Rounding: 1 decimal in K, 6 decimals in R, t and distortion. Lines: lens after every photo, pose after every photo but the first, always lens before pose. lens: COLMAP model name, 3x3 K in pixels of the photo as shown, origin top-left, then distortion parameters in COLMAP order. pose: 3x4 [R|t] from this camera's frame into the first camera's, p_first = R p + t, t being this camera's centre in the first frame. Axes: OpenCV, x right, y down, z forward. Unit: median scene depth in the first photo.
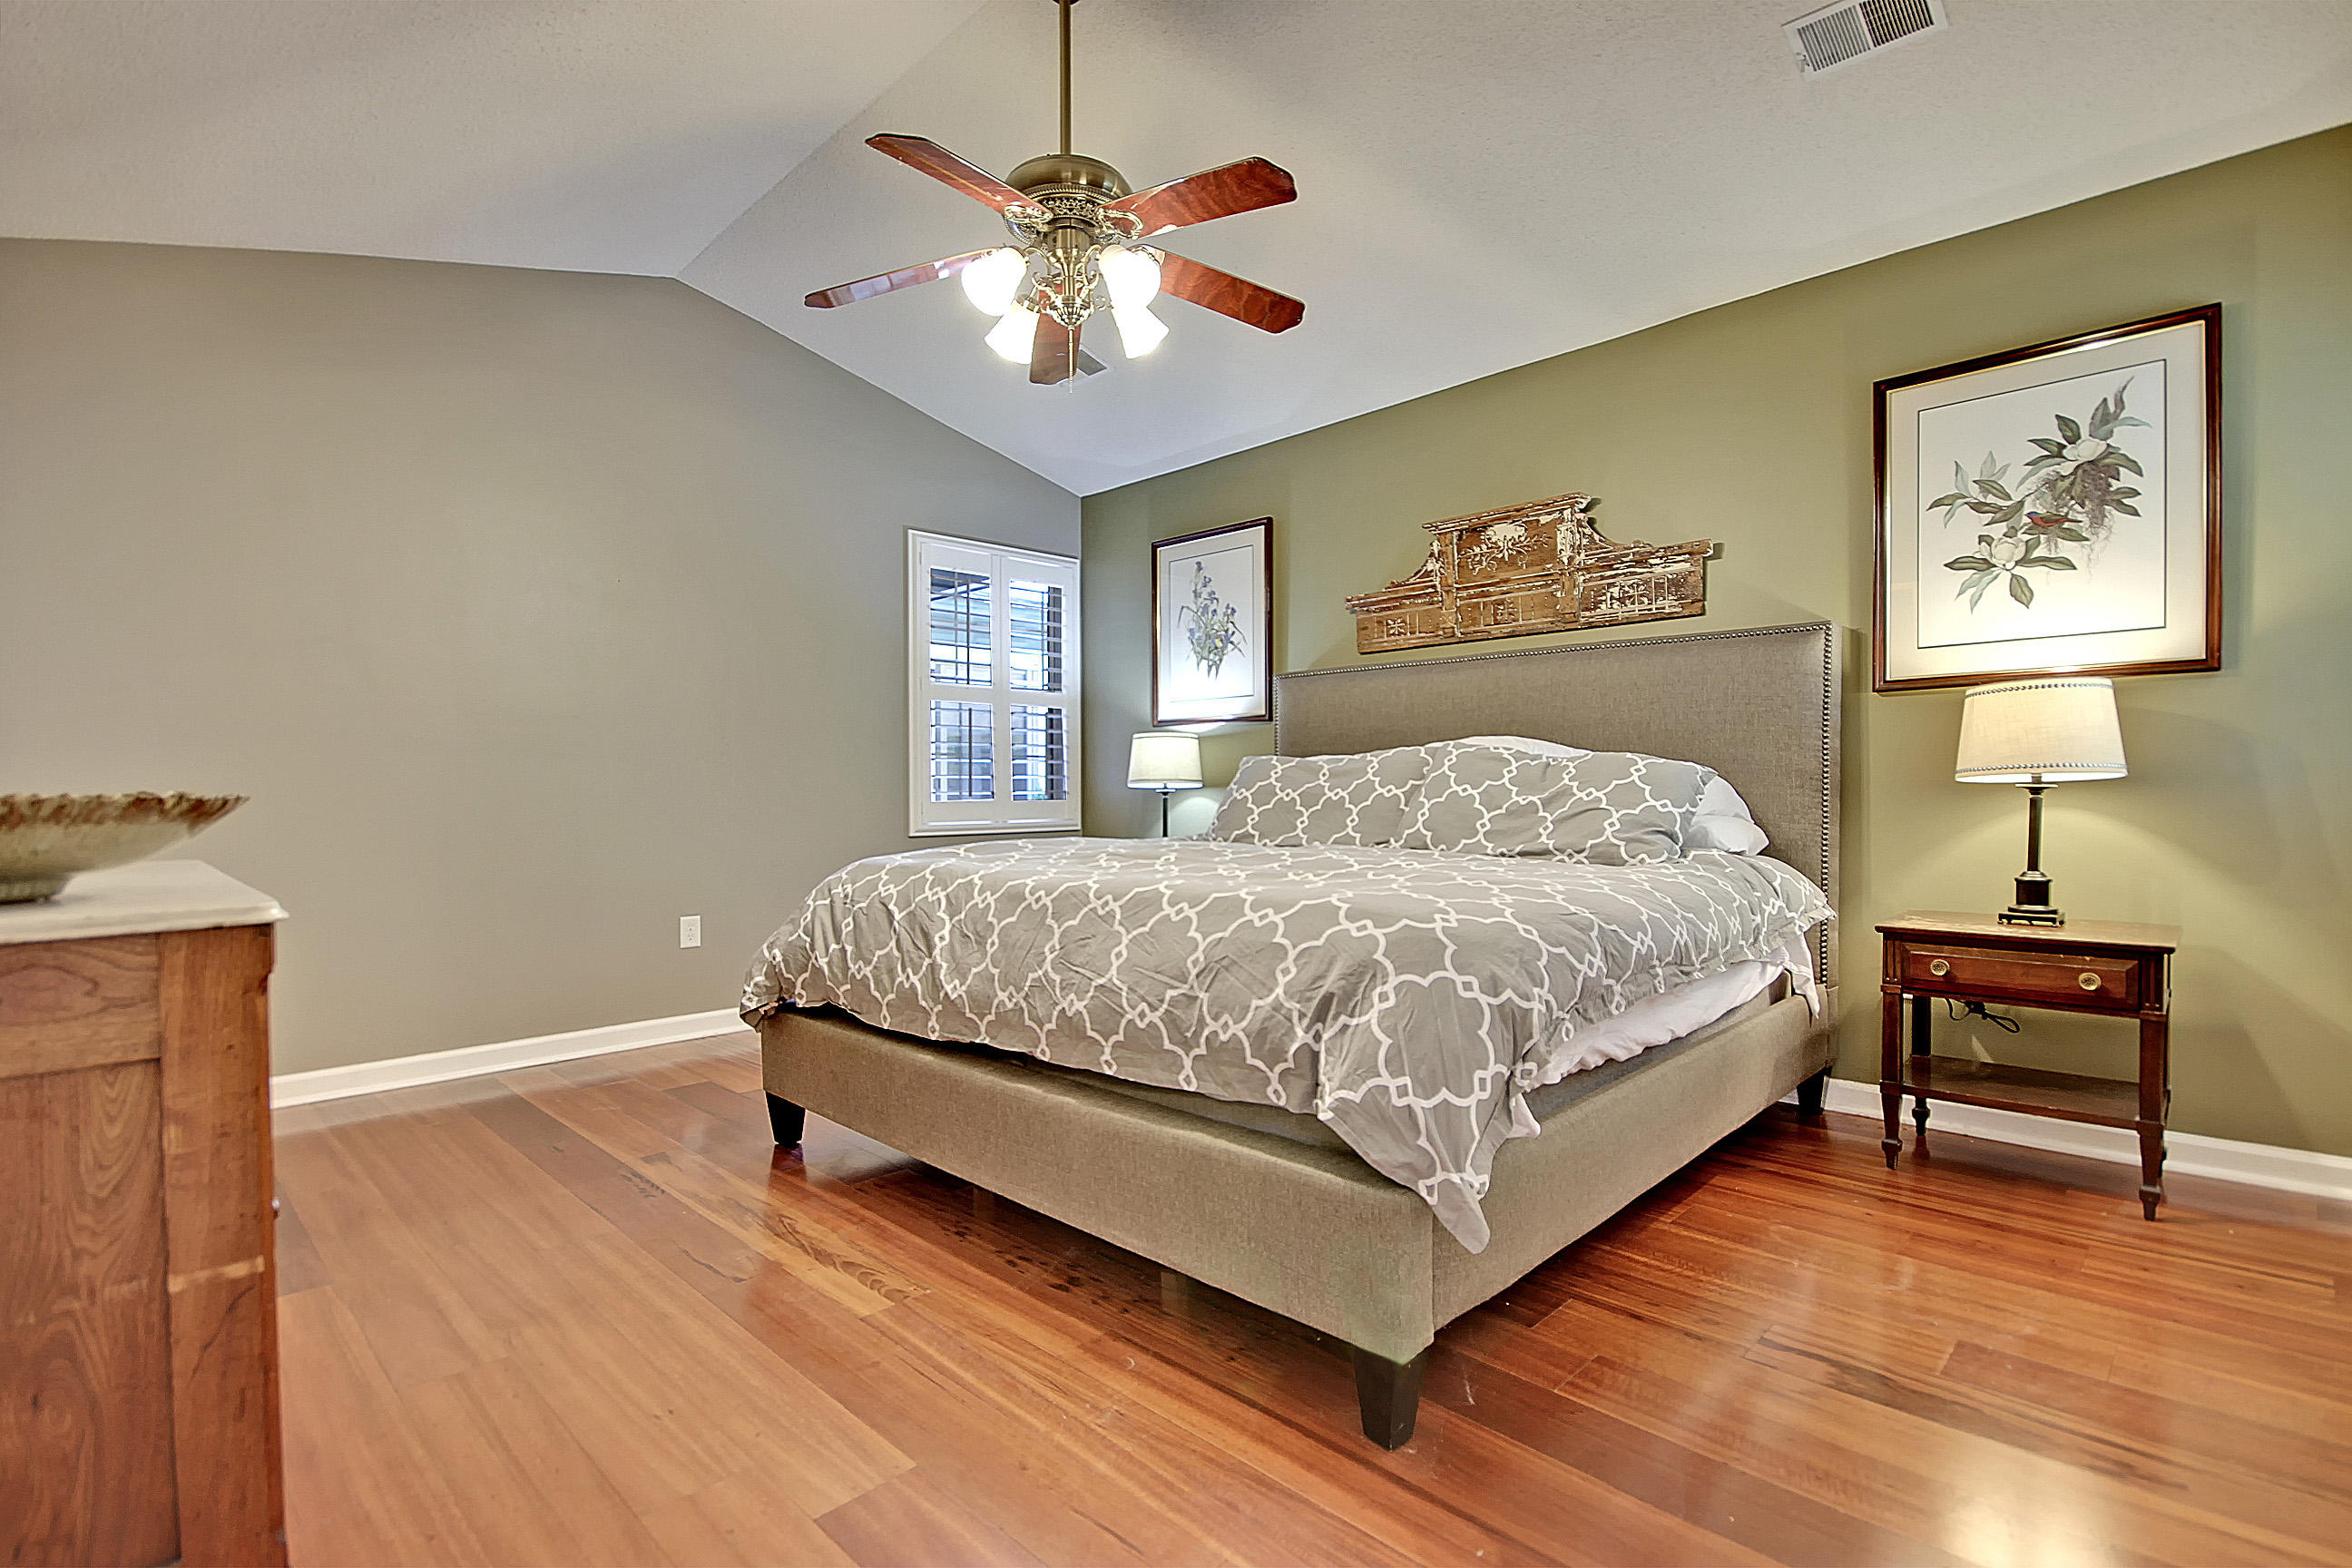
lens RADIAL K [[1113.8, 0, 1179.1], [0, 1113.8, 795.5], [0, 0, 1]] dist [0.014672, 0.000104]
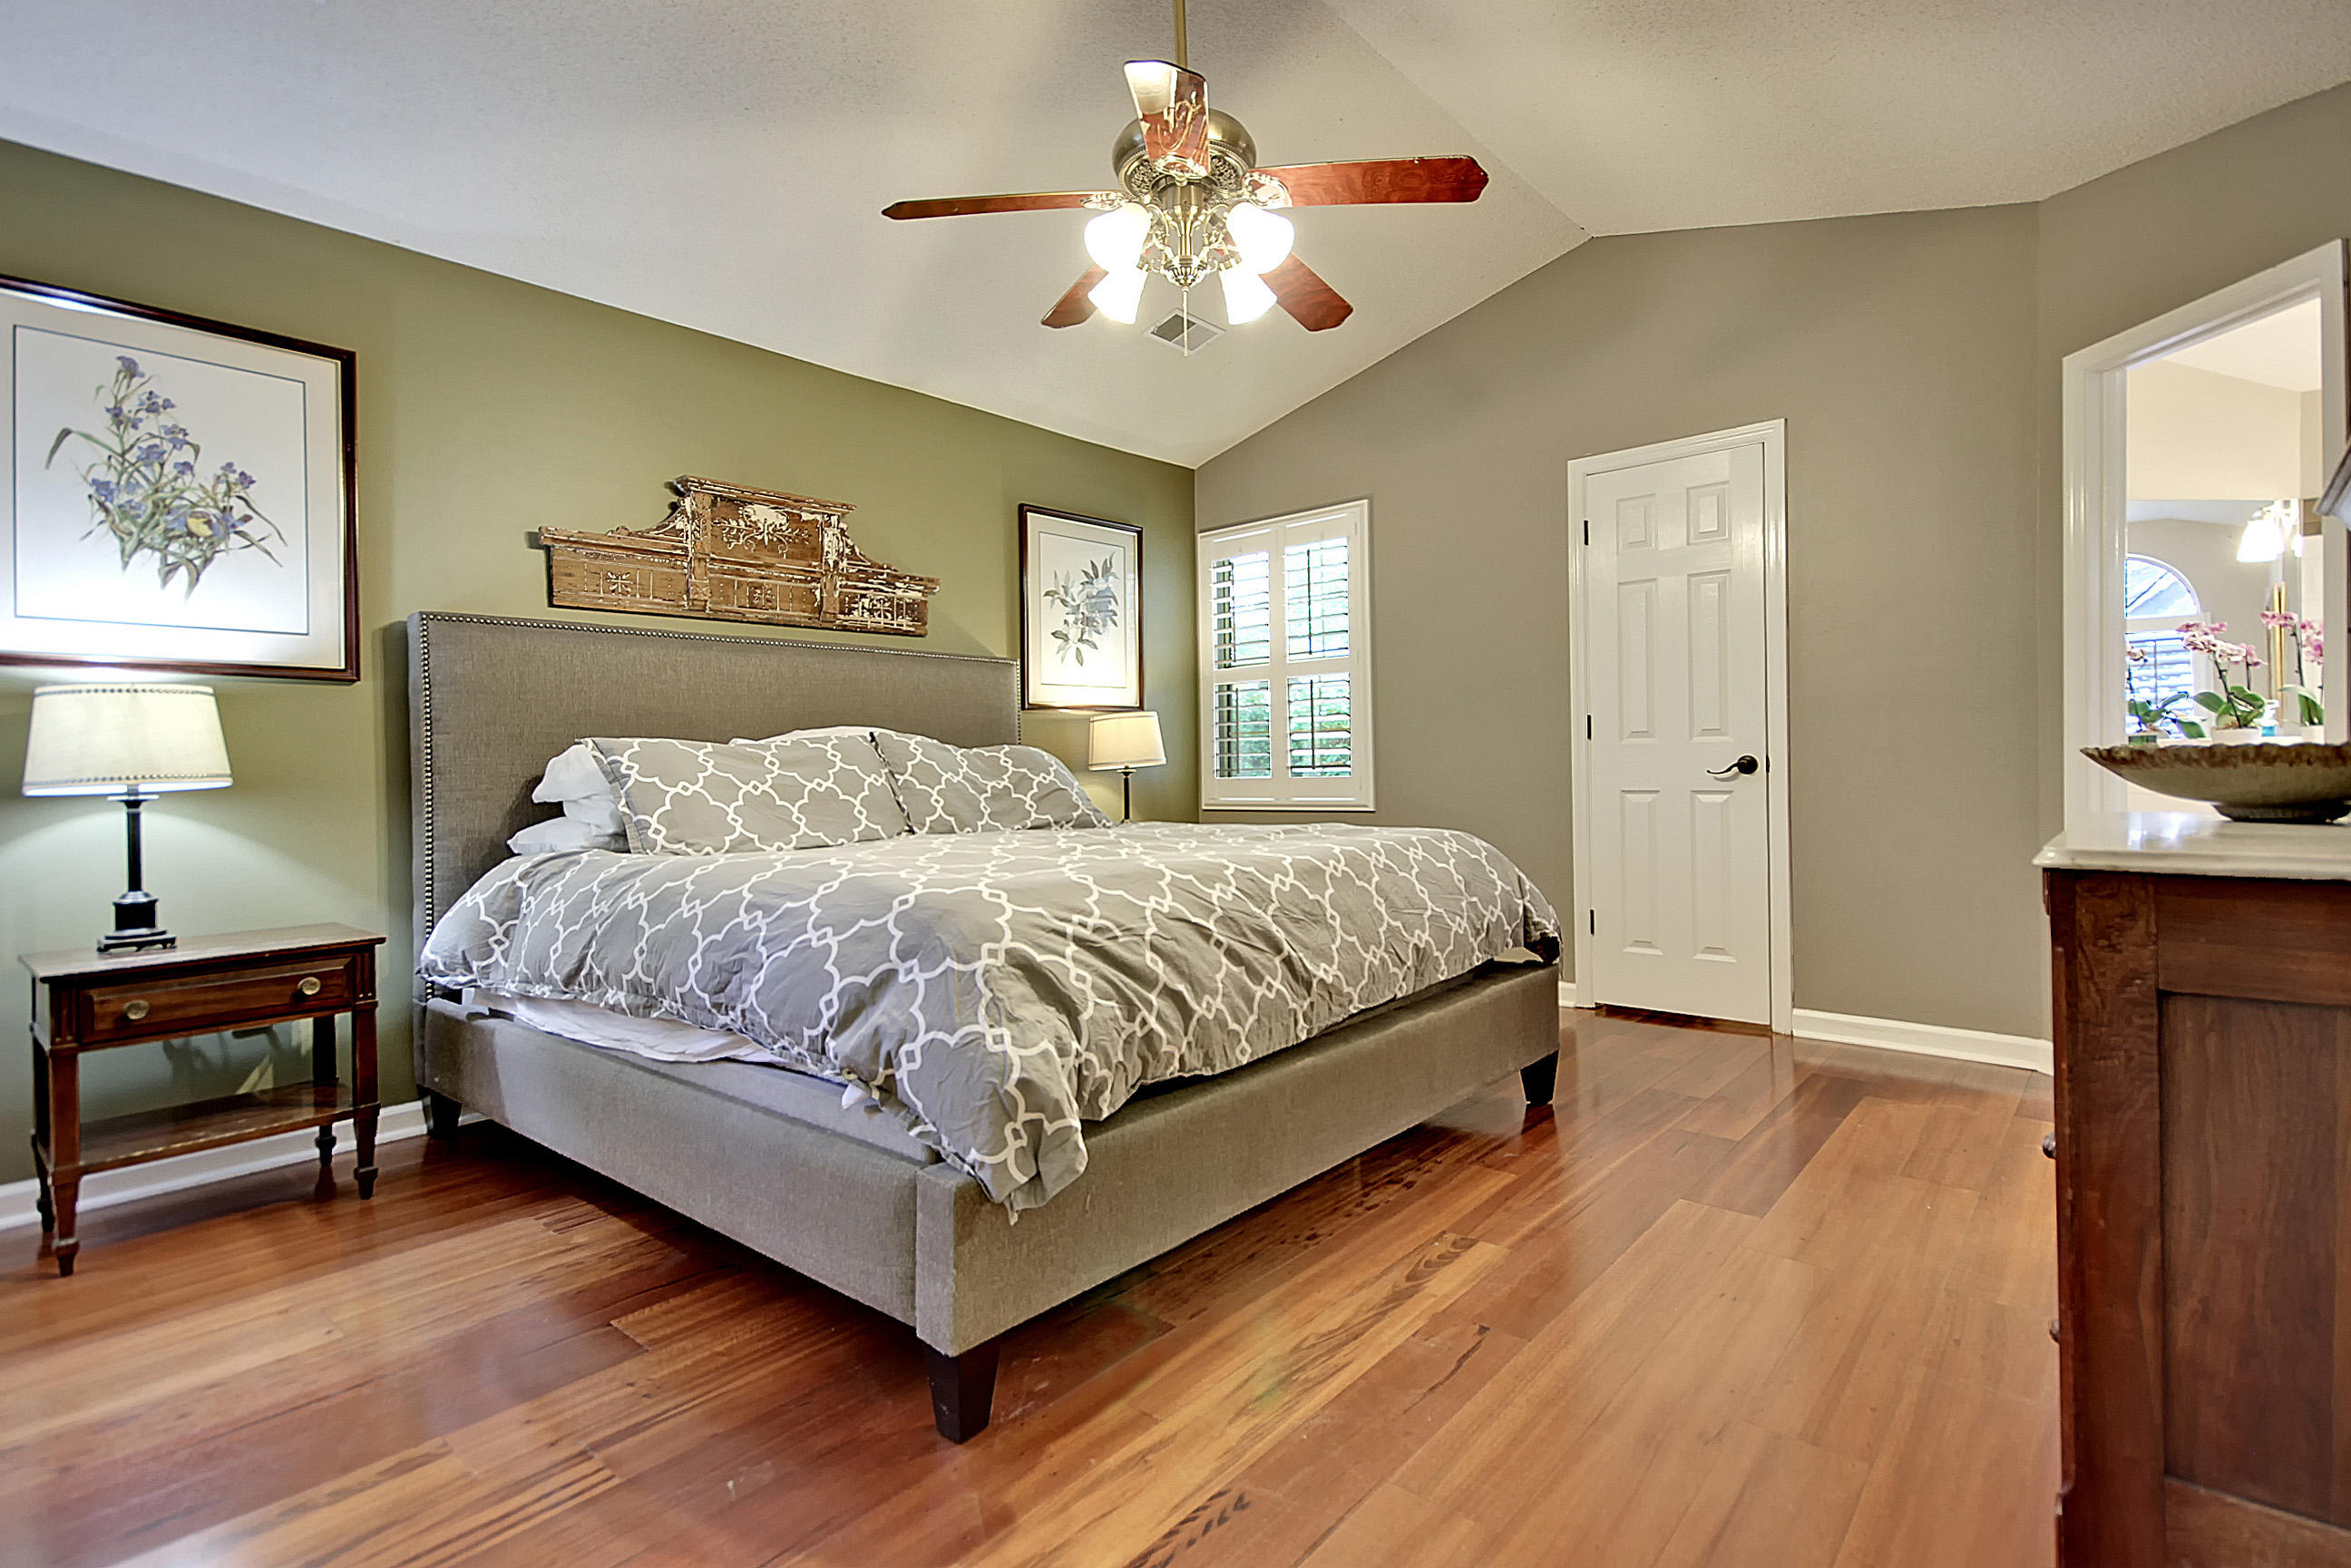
lens RADIAL K [[1113.2, 0, 1179.4], [0, 1113.2, 770.0], [0, 0, 1]] dist [0.014672, 0.000104]
pose [[-0.066981, 0.005534, 0.997739, -0.726214], [0.033301, 0.999440, -0.003308, -0.000515], [-0.997198, 0.033004, -0.067128, 0.749158]]
